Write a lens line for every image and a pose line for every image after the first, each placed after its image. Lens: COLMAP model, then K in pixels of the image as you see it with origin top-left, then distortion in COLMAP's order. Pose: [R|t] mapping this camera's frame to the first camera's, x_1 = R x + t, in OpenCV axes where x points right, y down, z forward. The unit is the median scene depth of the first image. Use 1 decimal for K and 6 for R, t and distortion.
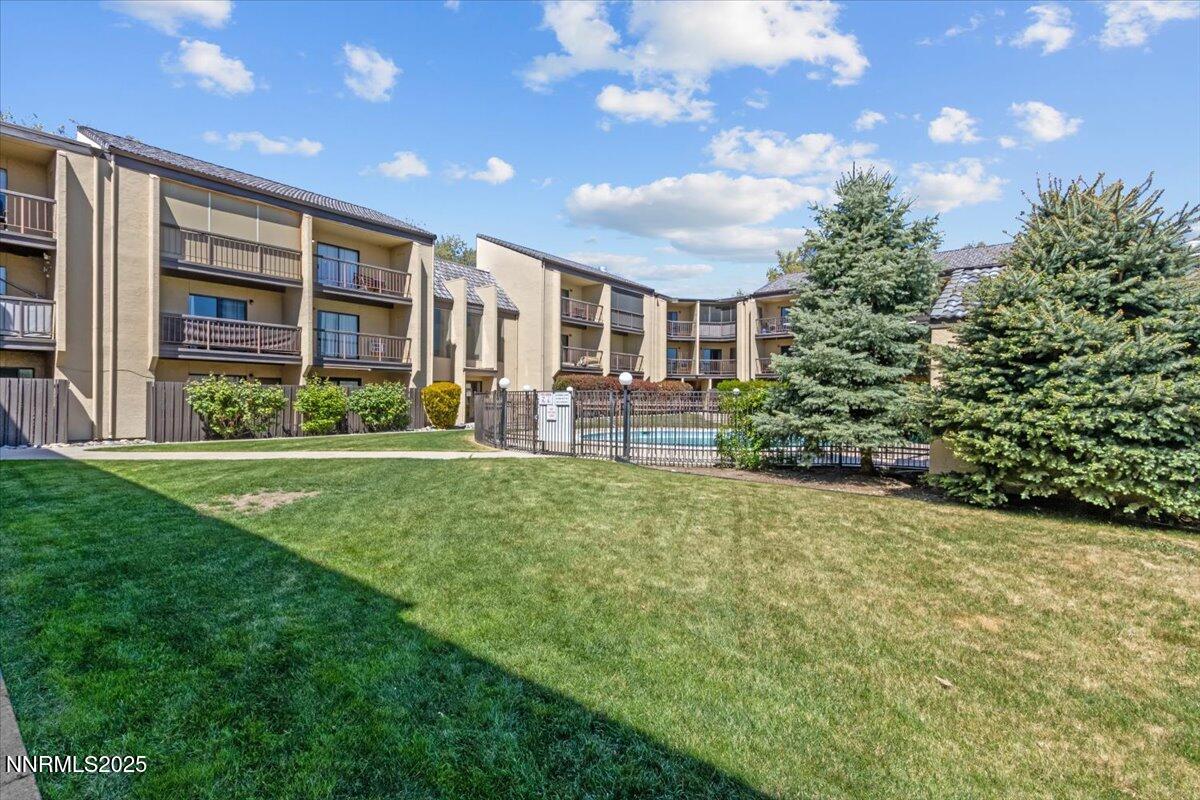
lens RADIAL K [[555.4, 0, 574.7], [0, 555.4, 403.5], [0, 0, 1]] dist [0.001826, -0.001813]
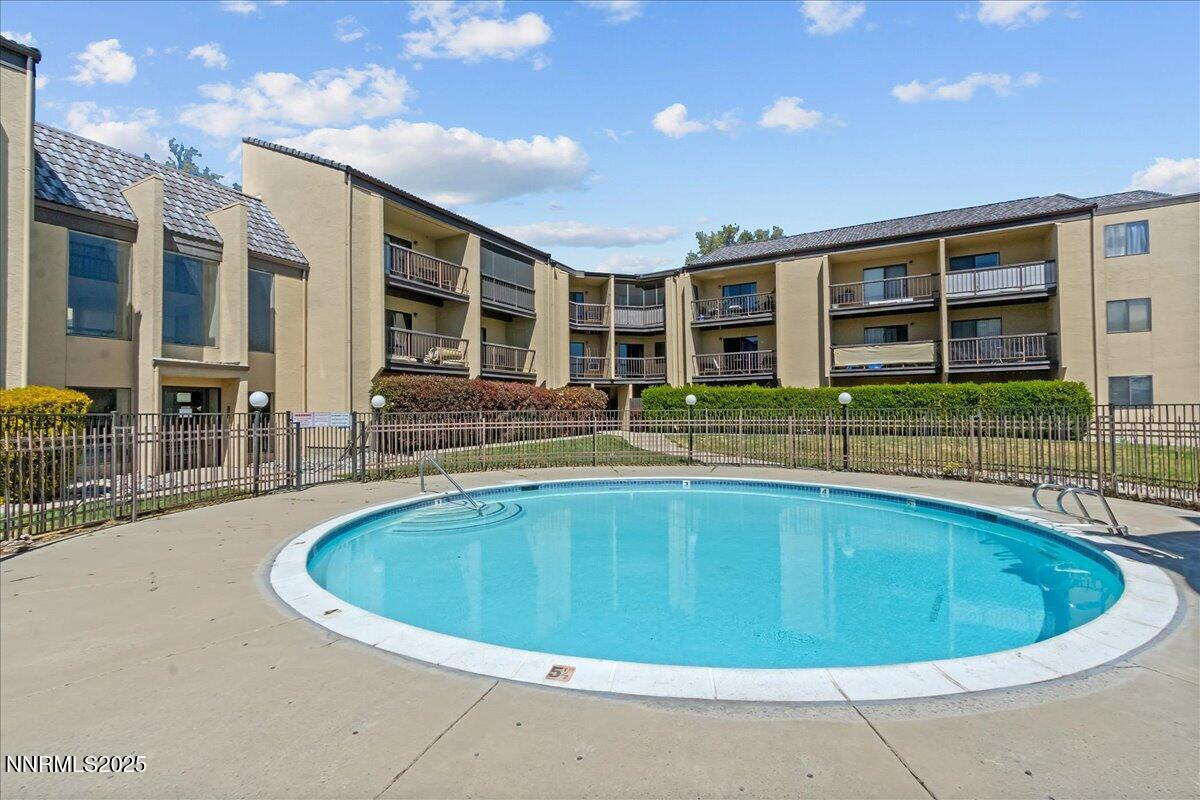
lens RADIAL K [[555.4, 0, 598.1], [0, 555.4, 402.9], [0, 0, 1]] dist [0.001826, -0.001813]
pose [[0.978146, -0.012153, 0.207565, 0.057412], [0.016600, 0.999668, -0.019695, -0.007351], [-0.207257, 0.022710, 0.978023, 0.325557]]
